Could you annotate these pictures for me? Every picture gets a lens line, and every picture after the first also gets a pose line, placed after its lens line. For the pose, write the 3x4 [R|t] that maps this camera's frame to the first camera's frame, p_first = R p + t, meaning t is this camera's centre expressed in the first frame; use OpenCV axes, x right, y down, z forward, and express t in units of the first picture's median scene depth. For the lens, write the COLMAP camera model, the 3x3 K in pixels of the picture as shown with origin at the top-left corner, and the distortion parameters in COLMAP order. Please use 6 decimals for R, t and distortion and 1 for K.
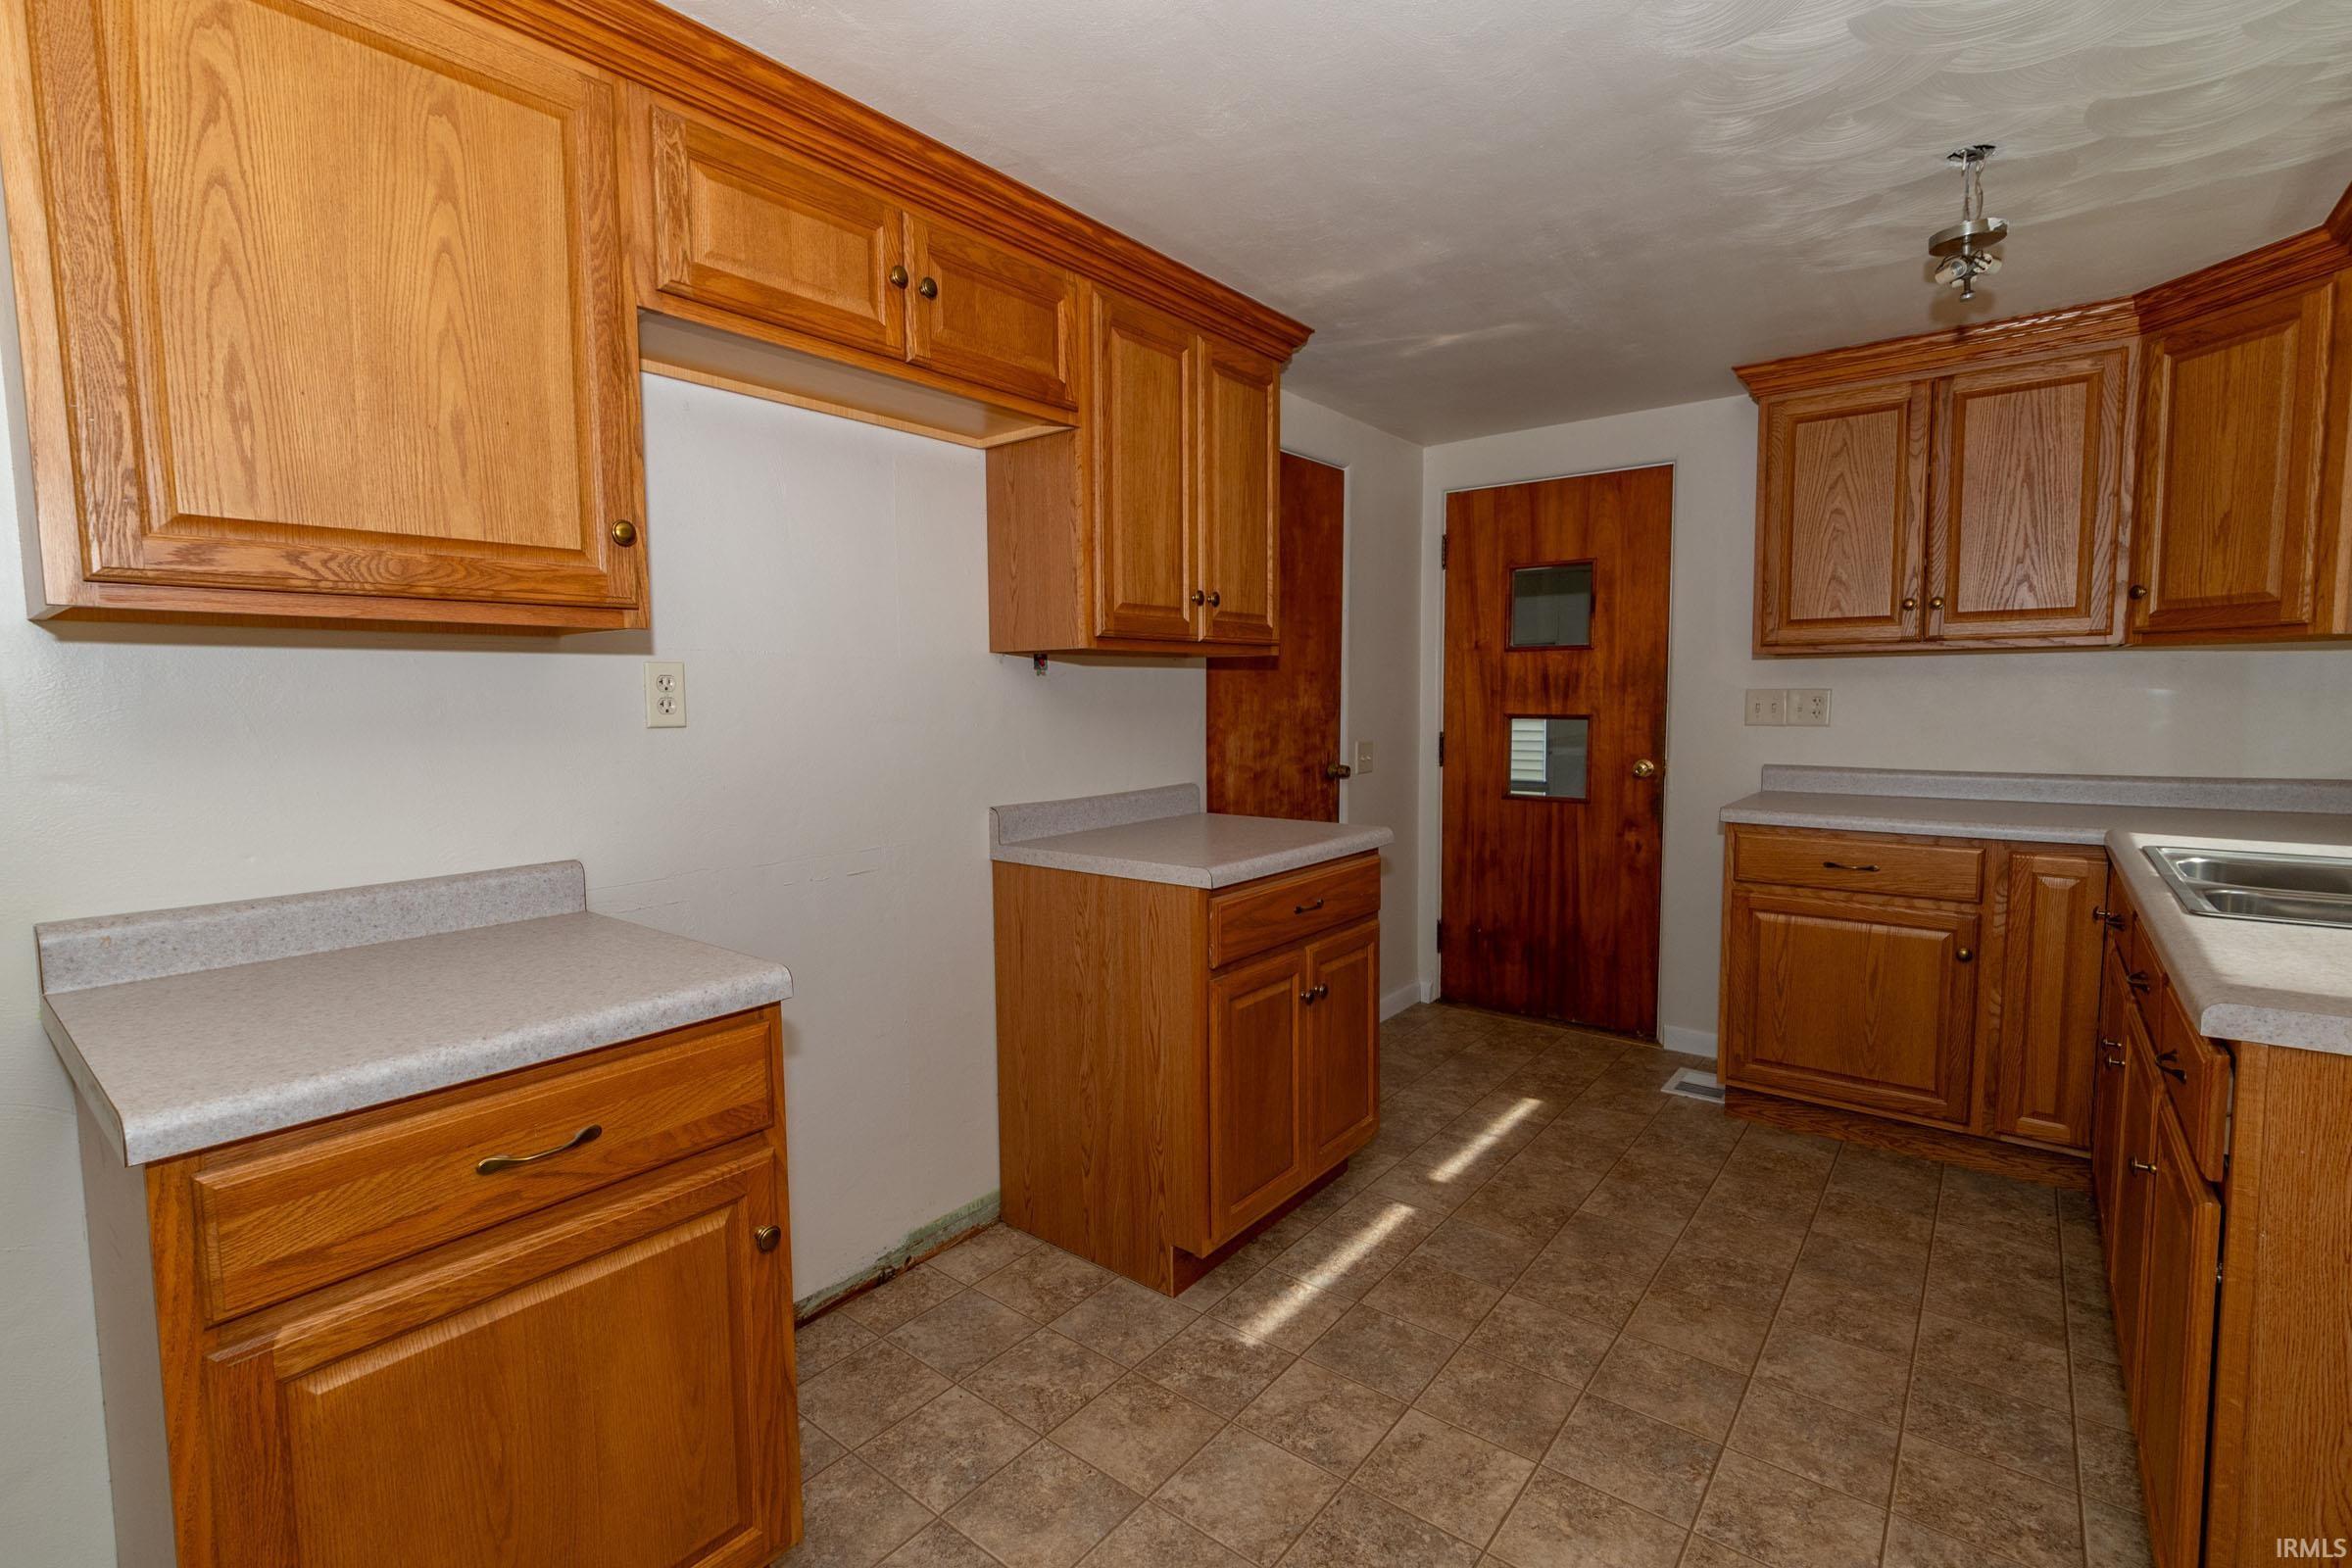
lens RADIAL K [[1068.3, 0, 1160.6], [0, 1068.3, 778.6], [0, 0, 1]] dist [-0.001667, -0.000450]
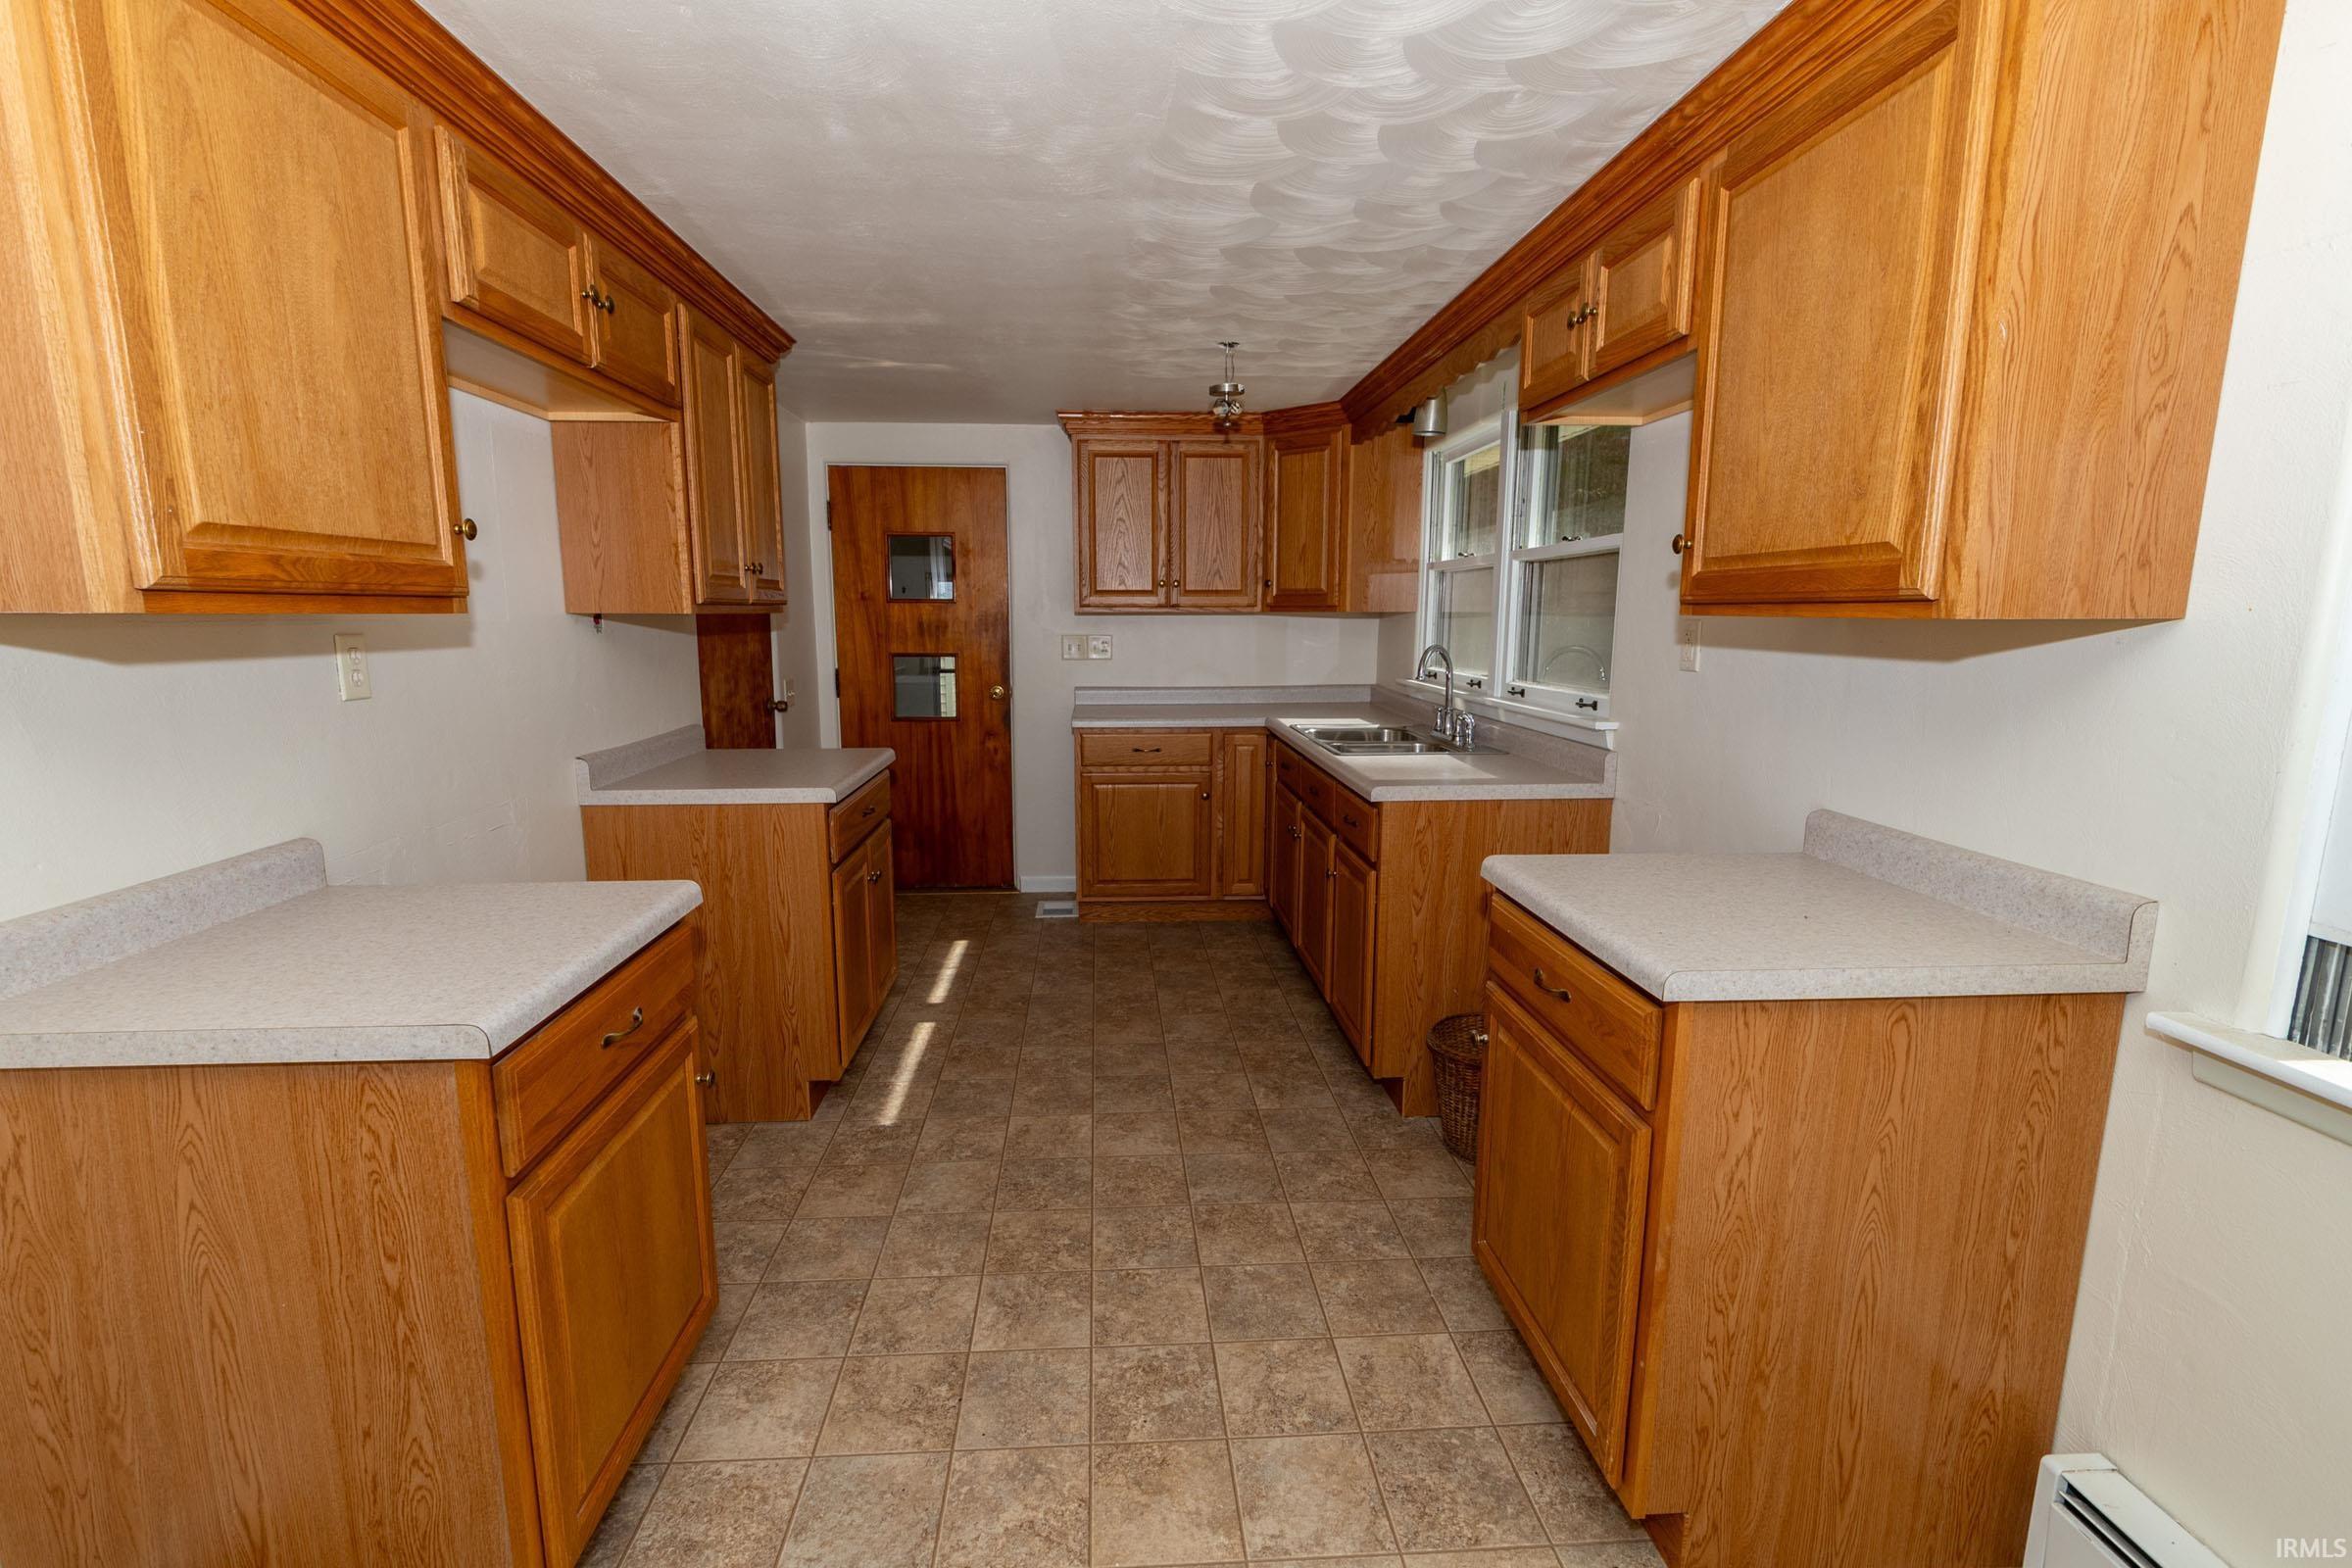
lens RADIAL K [[1032.7, 0, 1176.0], [0, 1032.7, 784.0], [0, 0, 1]] dist [0.001418, -0.000032]
pose [[0.729805, -0.101846, 0.676027, -0.386917], [0.045399, 0.993878, 0.100720, -0.021766], [-0.682146, -0.042815, 0.729961, -0.166338]]
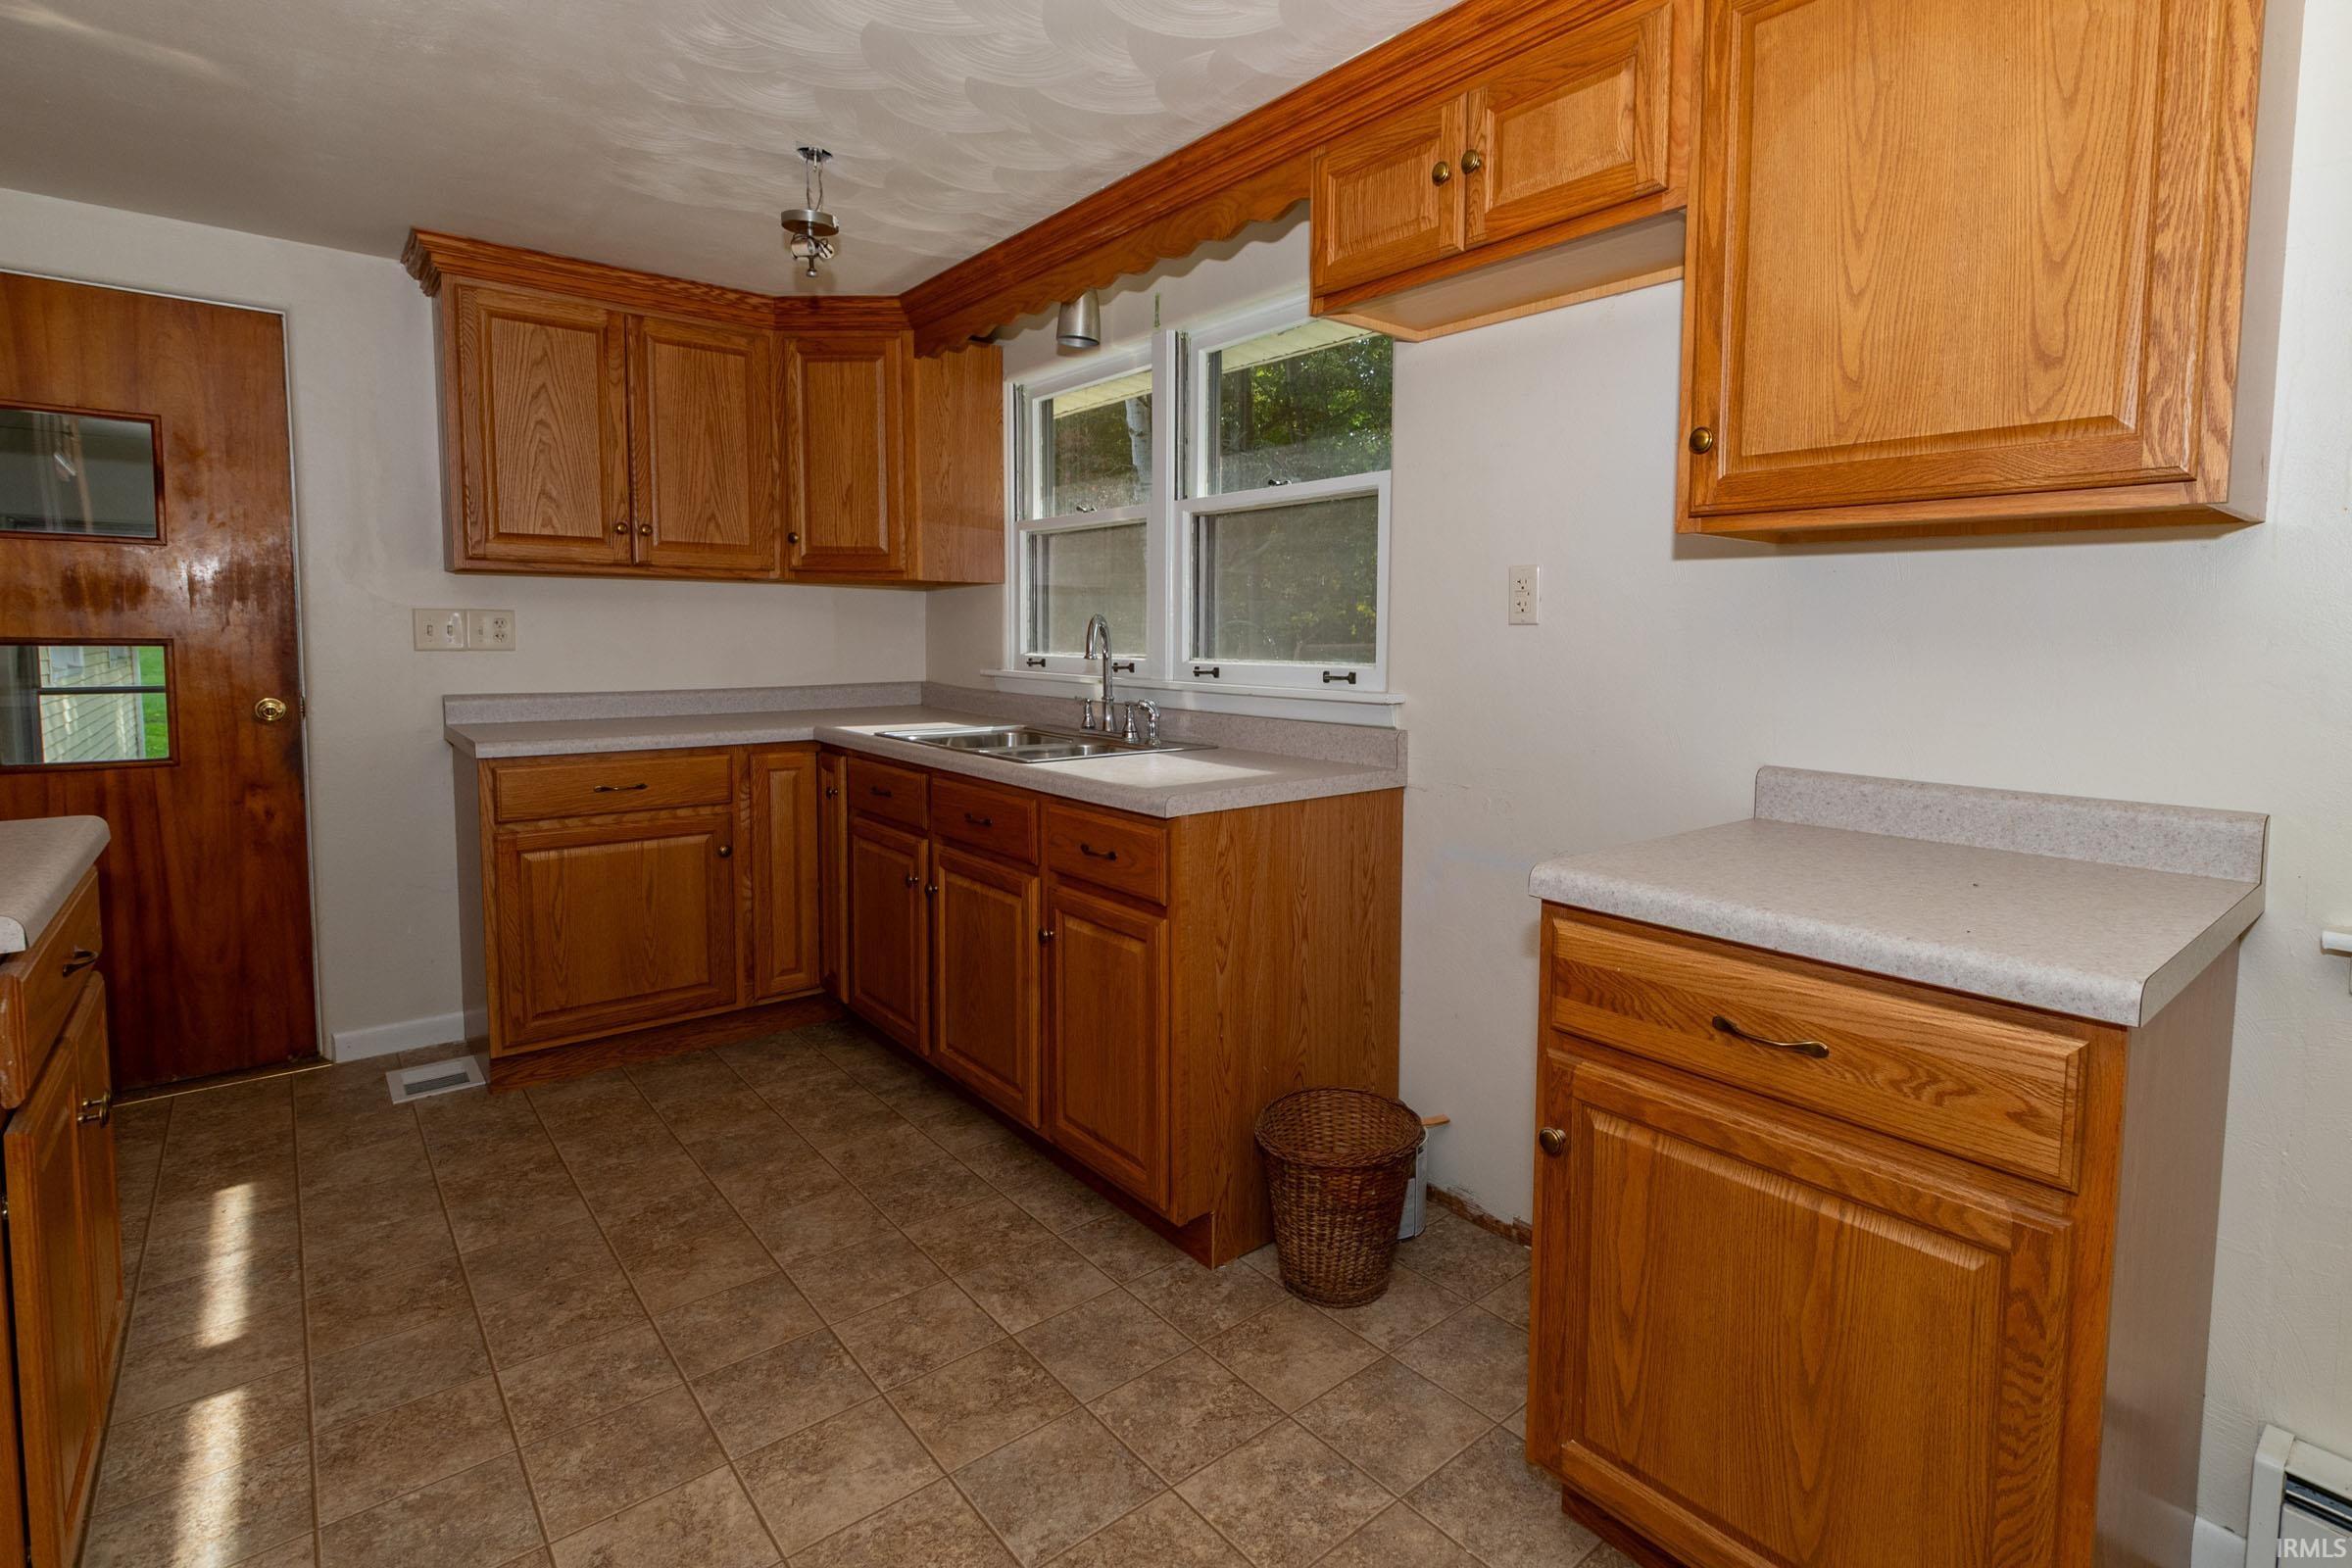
lens RADIAL K [[1125.4, 0, 1267.1], [0, 1125.4, 713.2], [0, 0, 1]] dist [0.000849, 0.000464]
pose [[0.164285, -0.060202, 0.984574, -0.296259], [0.068215, 0.996440, 0.049545, 0.002235], [-0.984051, 0.059024, 0.167807, 0.235527]]
